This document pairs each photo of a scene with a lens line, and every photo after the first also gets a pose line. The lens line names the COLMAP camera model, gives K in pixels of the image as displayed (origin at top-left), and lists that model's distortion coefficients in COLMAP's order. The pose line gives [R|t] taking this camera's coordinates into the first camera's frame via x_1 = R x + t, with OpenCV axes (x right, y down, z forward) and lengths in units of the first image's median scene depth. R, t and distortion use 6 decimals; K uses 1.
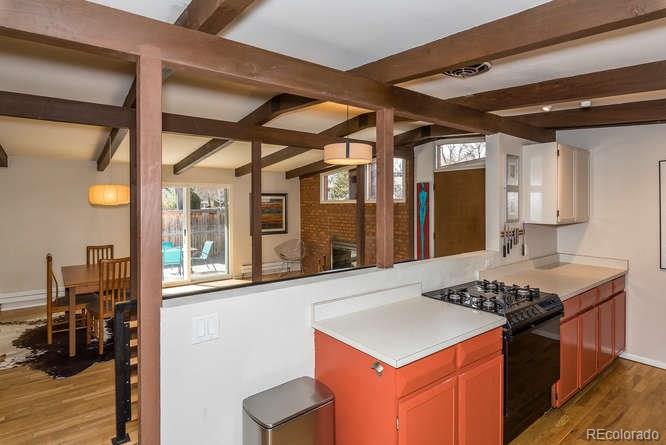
lens RADIAL K [[355.3, 0, 332.8], [0, 355.3, 204.0], [0, 0, 1]] dist [-0.000038, 0.000393]
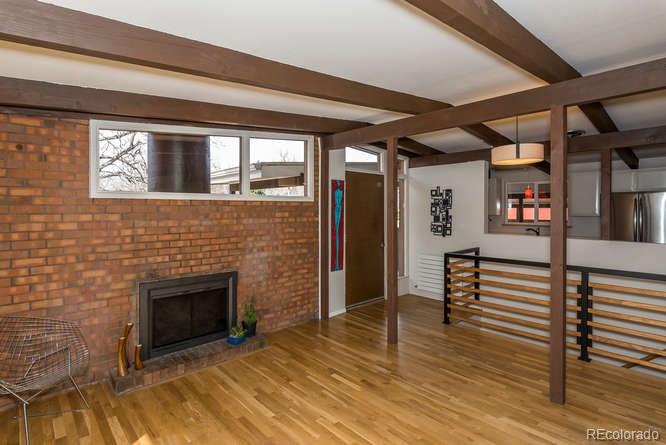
lens RADIAL K [[339.3, 0, 334.1], [0, 339.3, 209.8], [0, 0, 1]] dist [-0.000500, -0.000149]
pose [[-0.099105, -0.000328, 0.995077, -0.597931], [-0.003177, 0.999995, 0.000014, 0.015362], [-0.995072, -0.003160, -0.099105, 1.092592]]
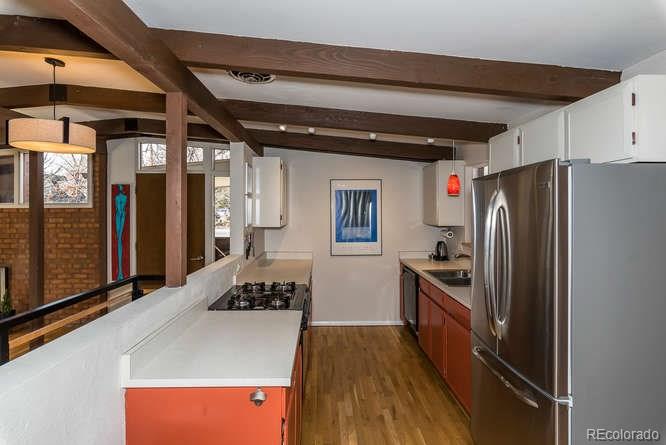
lens RADIAL K [[353.3, 0, 332.9], [0, 353.3, 212.3], [0, 0, 1]] dist [-0.000899, -0.000113]
pose [[0.586951, -0.000025, 0.809622, -0.129795], [-0.003188, 0.999992, 0.002342, 0.002691], [-0.809616, -0.003956, 0.586947, 0.098389]]
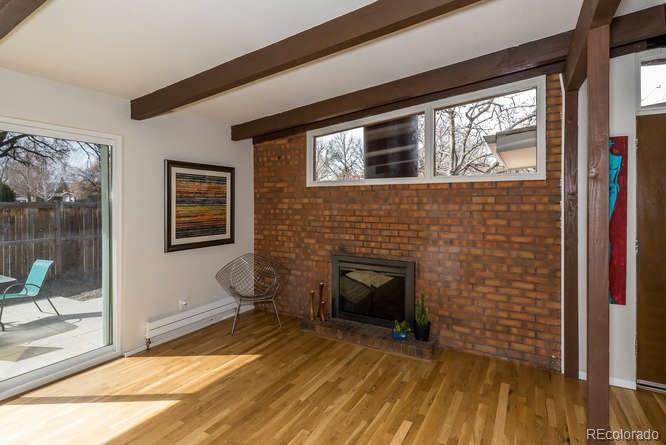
lens RADIAL K [[345.4, 0, 332.9], [0, 345.4, 202.3], [0, 0, 1]] dist [0.000165, 0.000022]
pose [[0.925742, 0.004009, 0.378134, -0.277333], [-0.004518, 0.999990, 0.000461, 0.031132], [-0.378129, -0.002135, 0.925751, 0.700298]]
